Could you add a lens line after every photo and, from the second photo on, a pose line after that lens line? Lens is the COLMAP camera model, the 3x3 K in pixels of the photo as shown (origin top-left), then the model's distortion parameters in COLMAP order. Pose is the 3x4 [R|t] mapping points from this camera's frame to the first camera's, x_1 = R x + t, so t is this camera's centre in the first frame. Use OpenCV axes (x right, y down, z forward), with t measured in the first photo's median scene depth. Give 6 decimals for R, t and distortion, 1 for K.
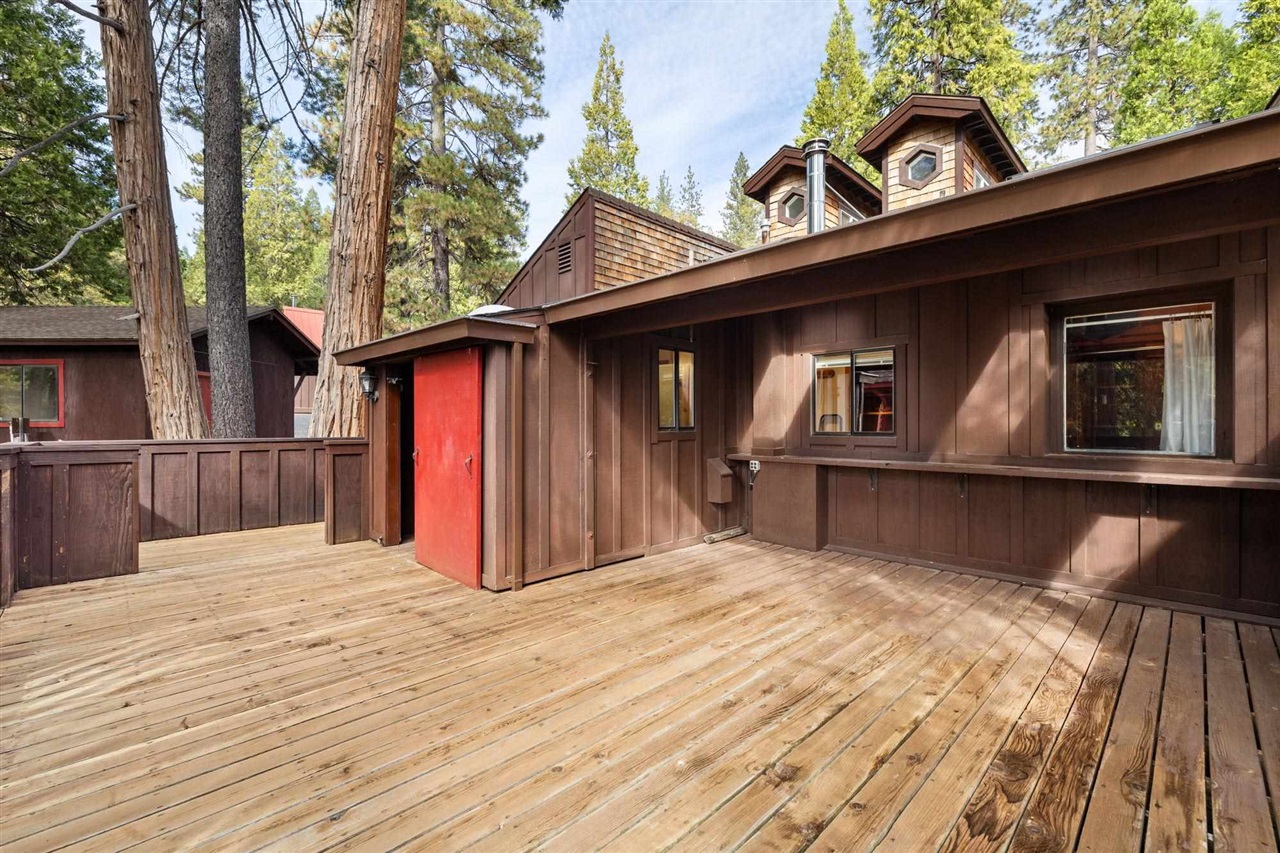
lens RADIAL K [[542.7, 0, 634.6], [0, 542.7, 427.8], [0, 0, 1]] dist [0.003929, -0.000151]
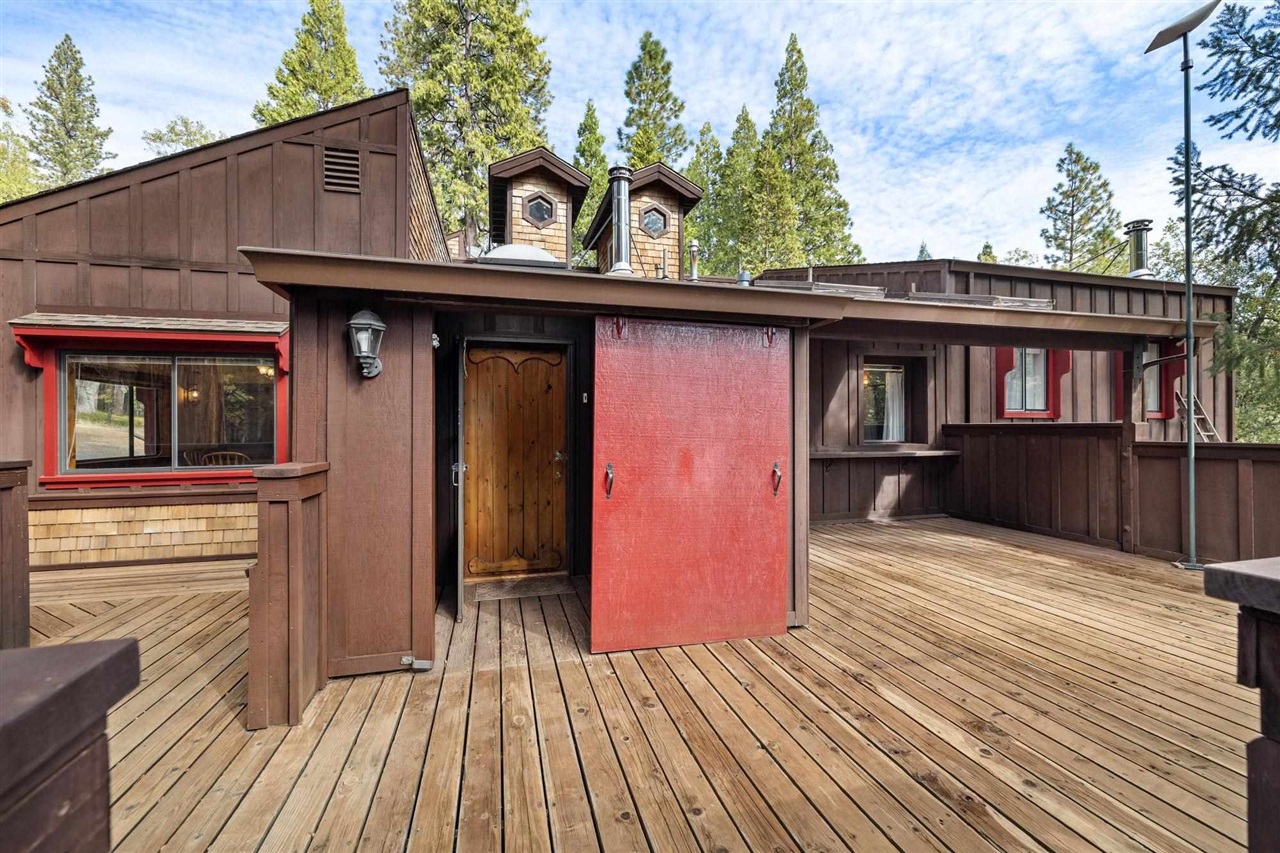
lens RADIAL K [[542.7, 0, 643.4], [0, 542.7, 423.9], [0, 0, 1]] dist [0.003929, -0.000151]
pose [[0.490738, 0.001456, 0.871306, -1.135341], [0.012877, 0.999877, -0.008923, -0.005023], [-0.871212, 0.015599, 0.490659, 0.823154]]
